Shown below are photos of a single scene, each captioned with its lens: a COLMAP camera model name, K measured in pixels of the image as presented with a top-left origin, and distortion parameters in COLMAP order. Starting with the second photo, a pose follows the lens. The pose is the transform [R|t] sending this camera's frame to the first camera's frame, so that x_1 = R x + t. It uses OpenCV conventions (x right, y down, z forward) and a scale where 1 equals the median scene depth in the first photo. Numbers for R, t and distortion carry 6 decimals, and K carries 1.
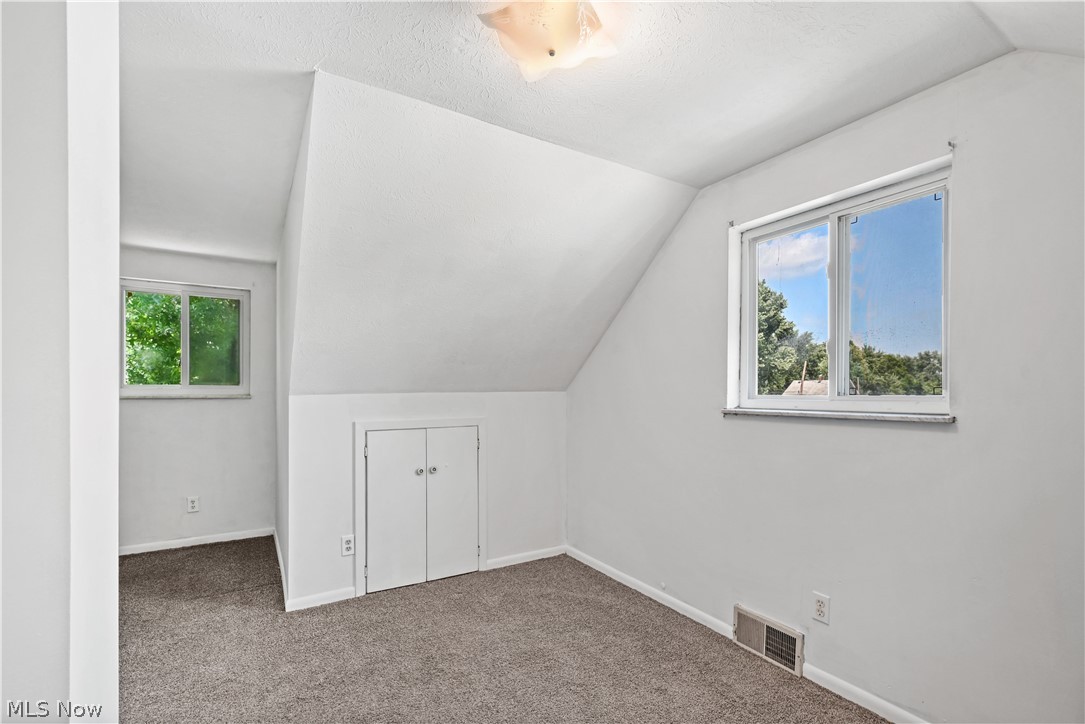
lens RADIAL K [[490.6, 0, 550.1], [0, 490.6, 396.3], [0, 0, 1]] dist [0.000692, -0.000118]
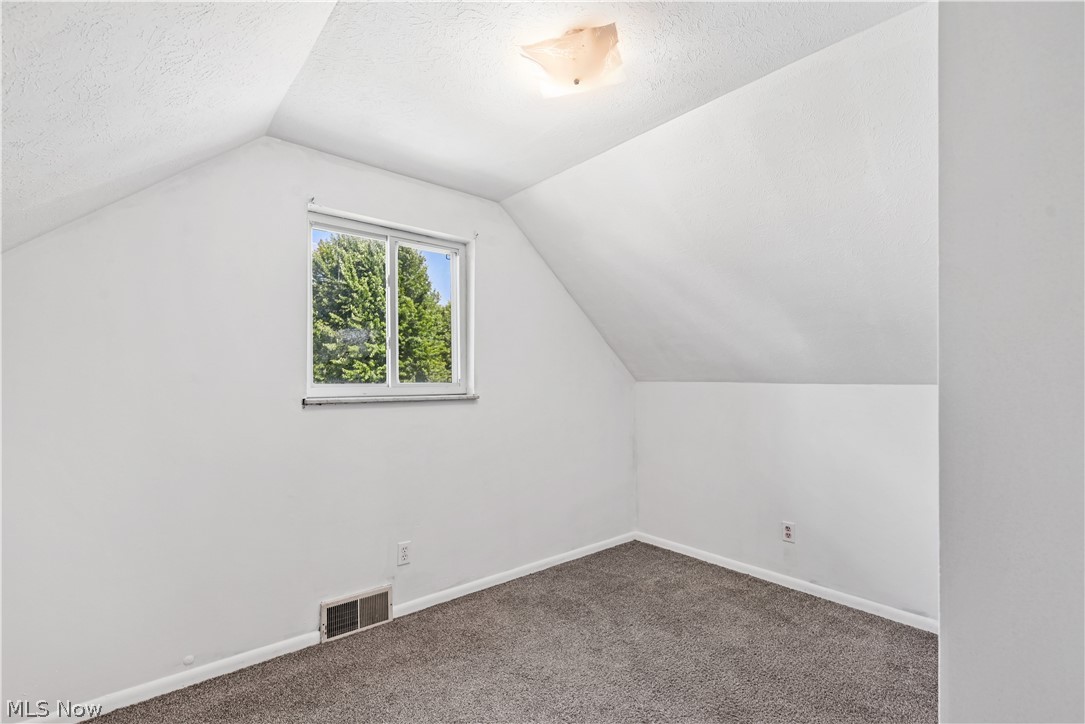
lens RADIAL K [[489.4, 0, 547.1], [0, 489.4, 375.2], [0, 0, 1]] dist [-0.001610, -0.000350]
pose [[-0.160216, 0.005389, 0.987067, -1.643670], [0.006778, 0.999968, -0.004359, -0.027620], [-0.987059, 0.005992, -0.160247, 1.878543]]
